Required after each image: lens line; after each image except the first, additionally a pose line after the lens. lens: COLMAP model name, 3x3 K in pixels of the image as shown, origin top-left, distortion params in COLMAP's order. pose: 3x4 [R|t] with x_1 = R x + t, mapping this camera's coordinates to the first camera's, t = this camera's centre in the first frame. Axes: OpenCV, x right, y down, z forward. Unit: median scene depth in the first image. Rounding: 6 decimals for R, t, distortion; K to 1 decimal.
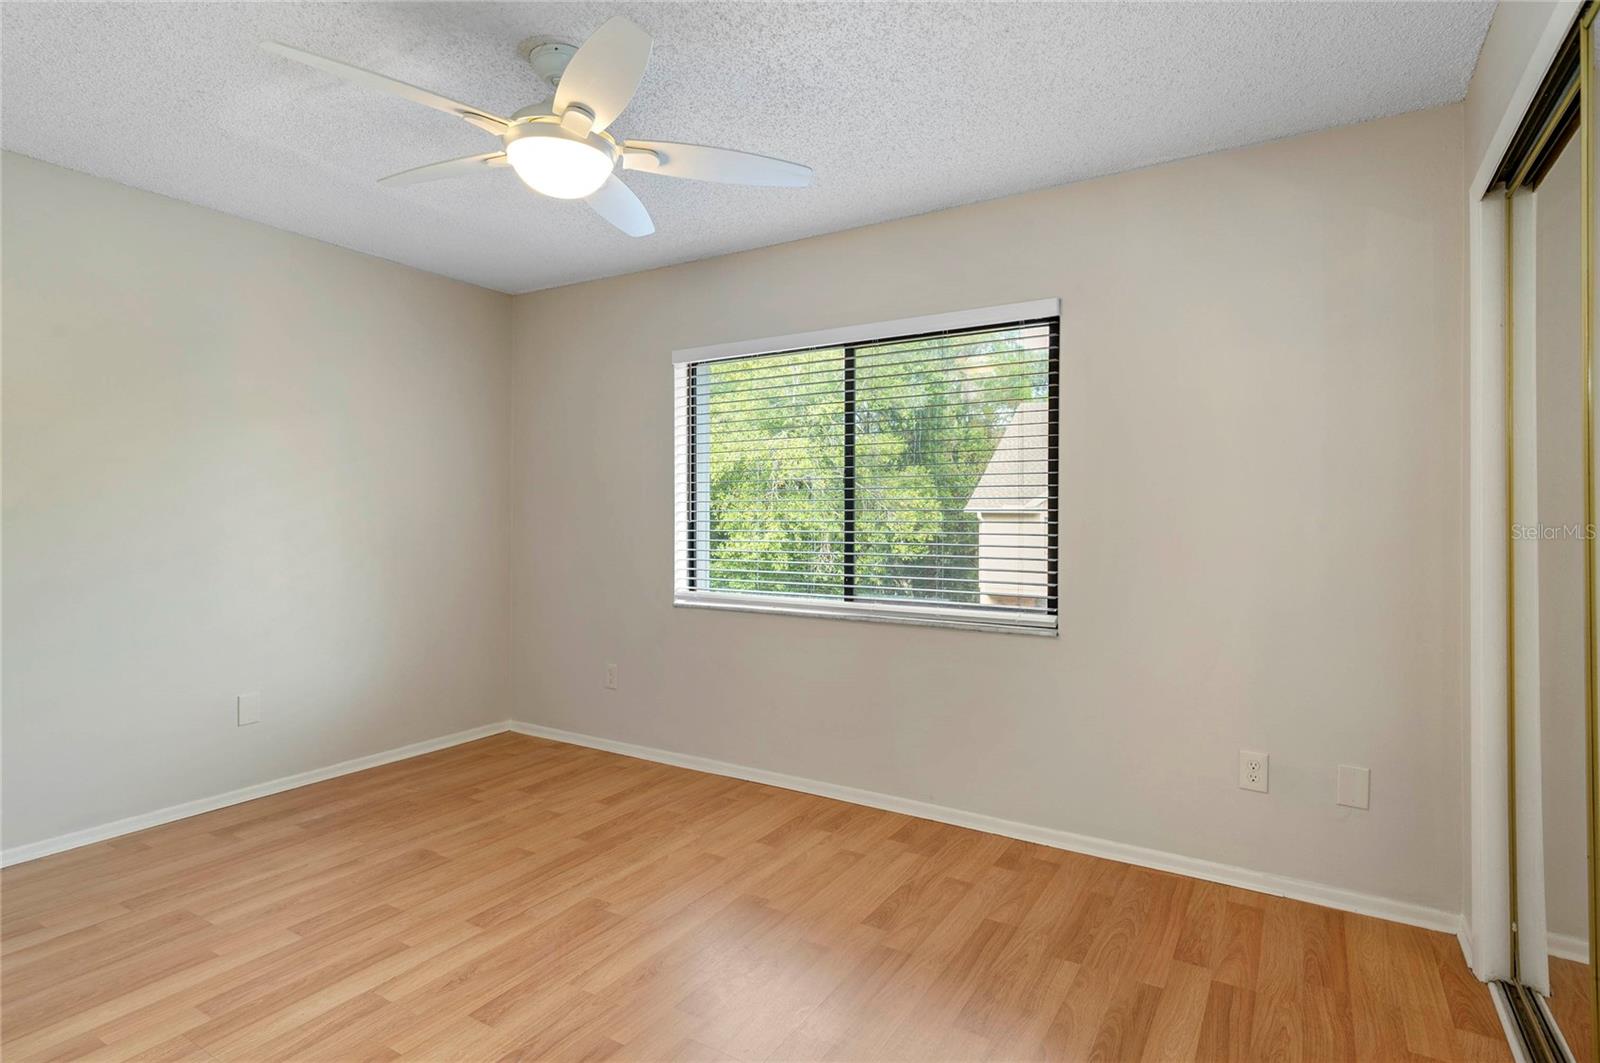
lens RADIAL K [[832.0, 0, 794.4], [0, 832.0, 511.1], [0, 0, 1]] dist [0.001231, -0.000197]
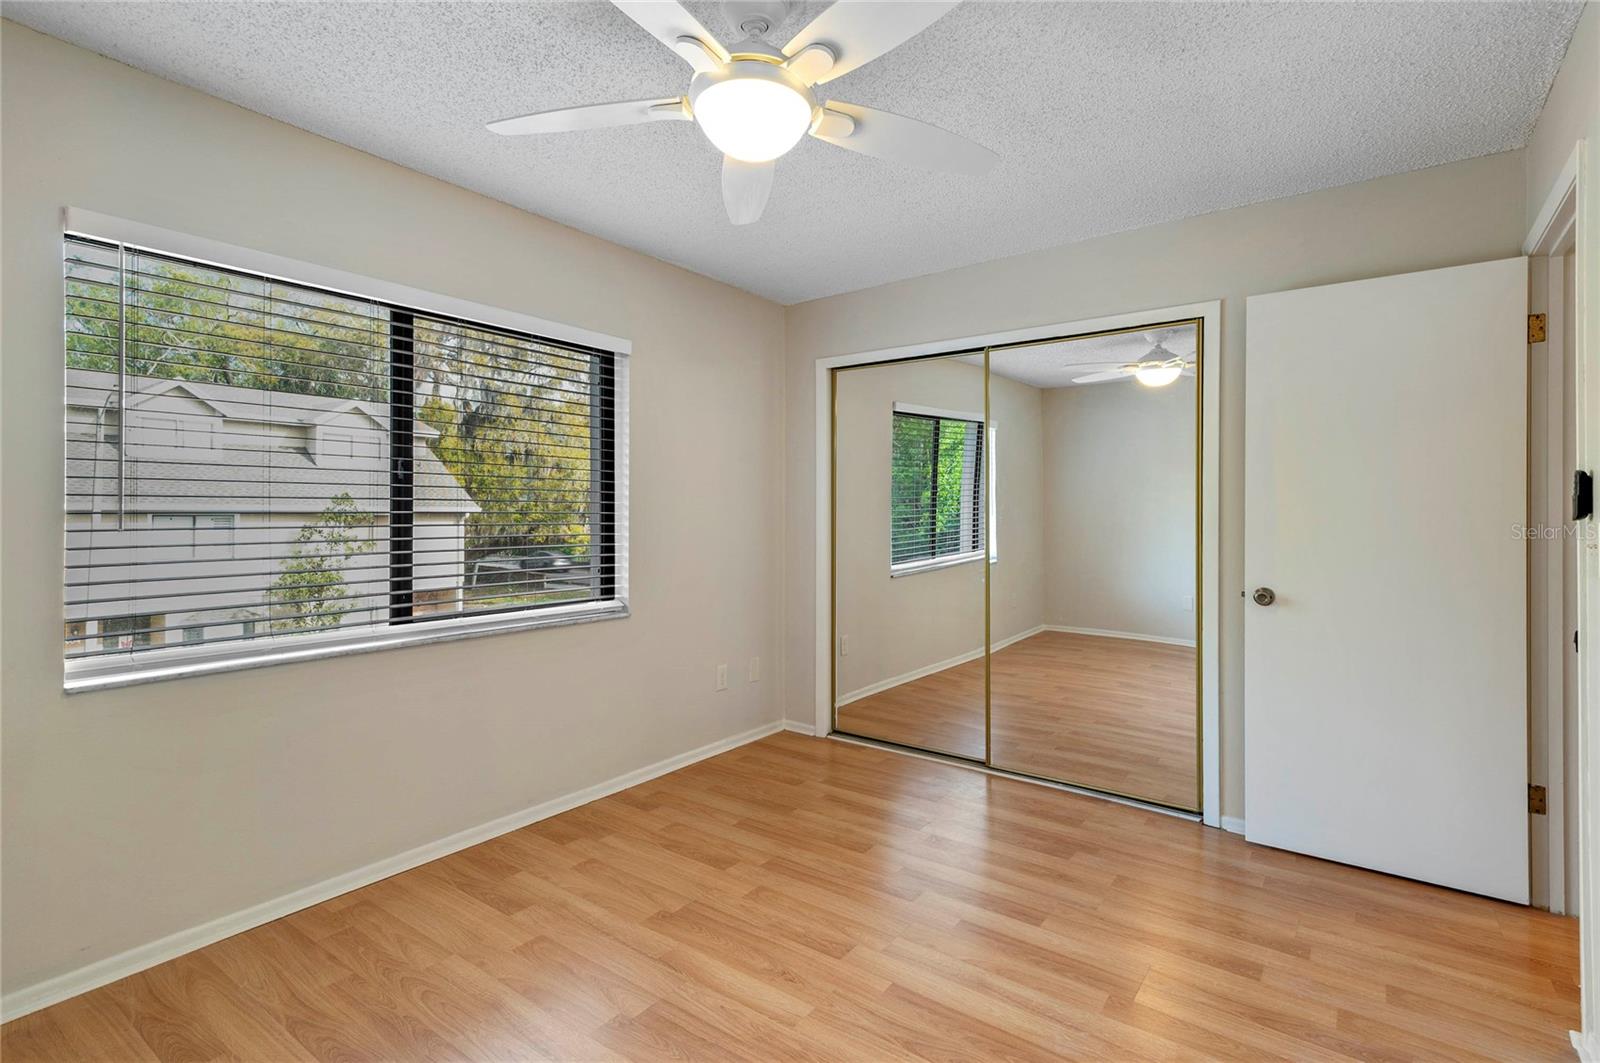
lens RADIAL K [[788.8, 0, 802.6], [0, 788.8, 508.8], [0, 0, 1]] dist [0.000579, -0.012338]
pose [[0.044912, 0.002331, 0.998988, -0.848382], [-0.001707, 0.999996, -0.002257, -0.003626], [-0.998989, -0.001604, 0.044916, 0.706923]]
